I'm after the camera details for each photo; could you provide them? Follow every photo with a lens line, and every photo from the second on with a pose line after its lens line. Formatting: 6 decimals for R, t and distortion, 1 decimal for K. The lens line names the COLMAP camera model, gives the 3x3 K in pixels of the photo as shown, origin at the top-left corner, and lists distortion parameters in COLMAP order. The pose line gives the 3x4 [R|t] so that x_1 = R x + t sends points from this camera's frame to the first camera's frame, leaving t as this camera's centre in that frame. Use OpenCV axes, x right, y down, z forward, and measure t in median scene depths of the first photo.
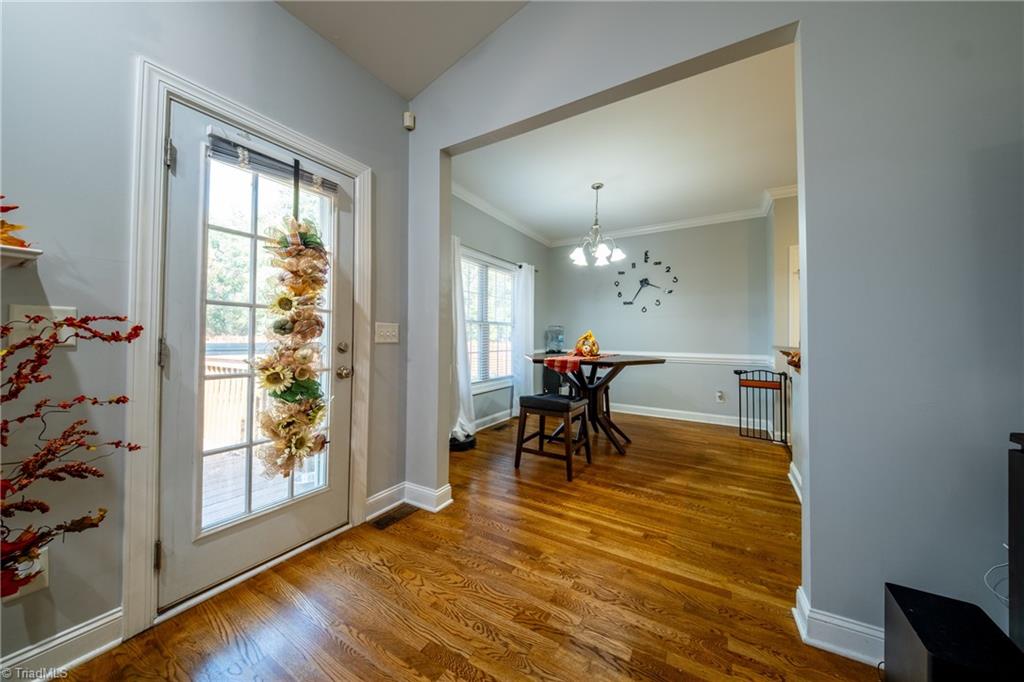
lens RADIAL K [[347.6, 0, 510.5], [0, 347.6, 334.5], [0, 0, 1]] dist [-0.000653, -0.000360]
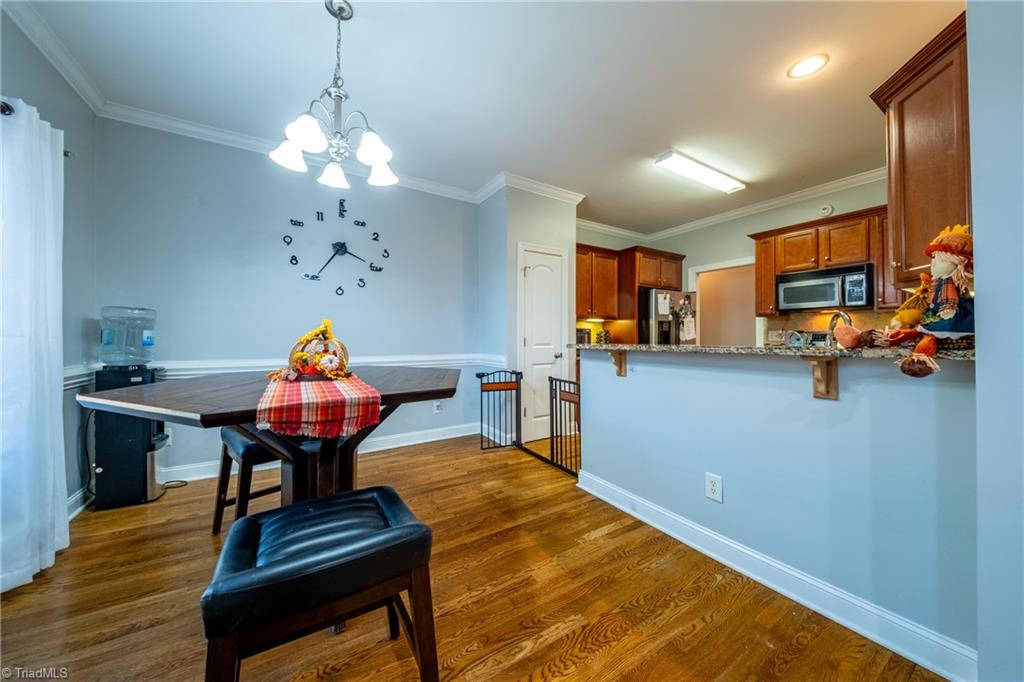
lens RADIAL K [[347.6, 0, 516.1], [0, 347.6, 332.8], [0, 0, 1]] dist [-0.000653, -0.000360]
pose [[0.427205, 0.000837, 0.904154, -0.071028], [-0.006997, 0.999973, 0.002380, 0.002643], [-0.904128, -0.007344, 0.427200, 0.582215]]
